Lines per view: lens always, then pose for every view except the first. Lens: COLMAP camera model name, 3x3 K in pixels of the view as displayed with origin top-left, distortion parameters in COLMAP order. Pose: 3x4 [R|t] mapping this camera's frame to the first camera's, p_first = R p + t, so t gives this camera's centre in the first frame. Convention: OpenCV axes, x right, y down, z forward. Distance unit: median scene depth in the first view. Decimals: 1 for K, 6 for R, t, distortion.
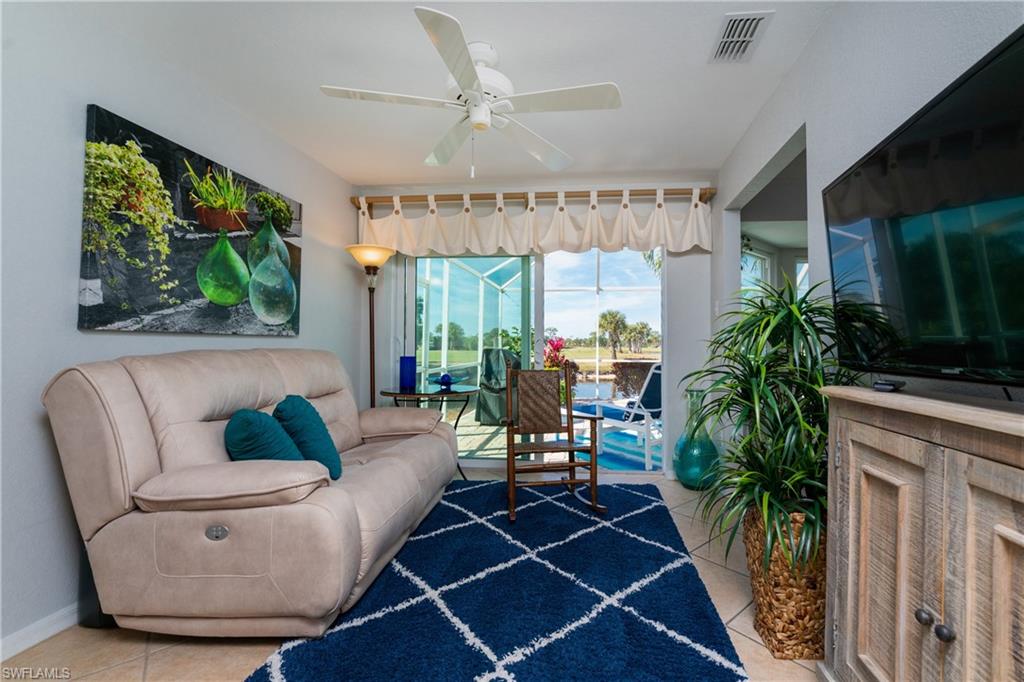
lens RADIAL K [[405.8, 0, 527.6], [0, 405.8, 342.0], [0, 0, 1]] dist [0.000482, 0.000147]
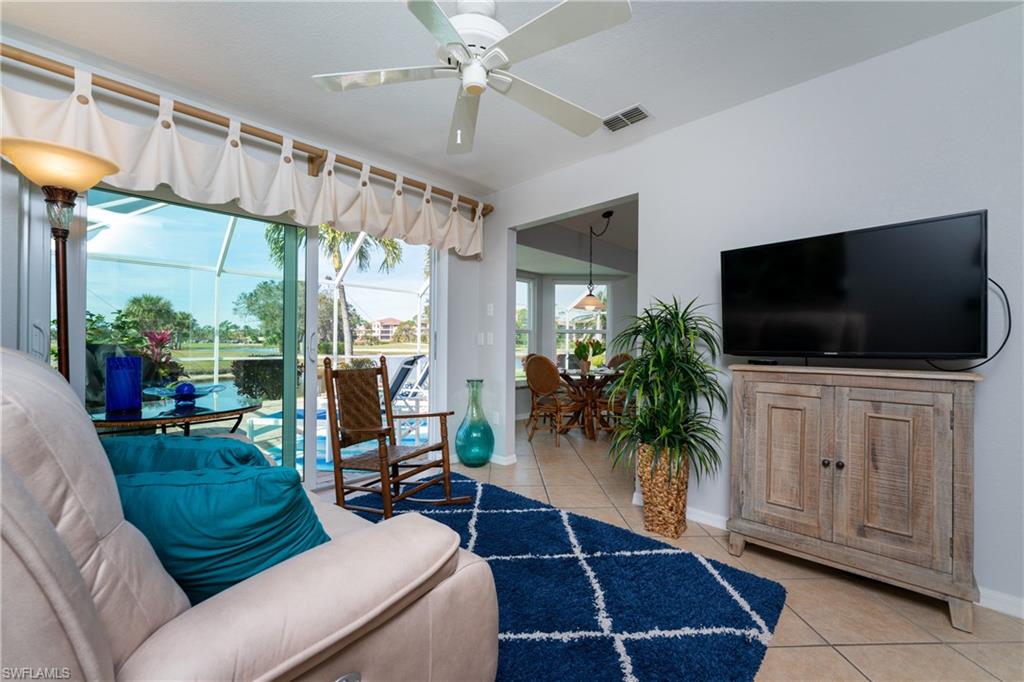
lens RADIAL K [[405.8, 0, 514.6], [0, 405.8, 344.7], [0, 0, 1]] dist [0.000482, 0.000147]
pose [[0.640639, -0.003746, 0.767833, -0.607357], [-0.011285, 0.999834, 0.014292, 0.002650], [-0.767759, -0.017821, 0.640491, 0.289706]]
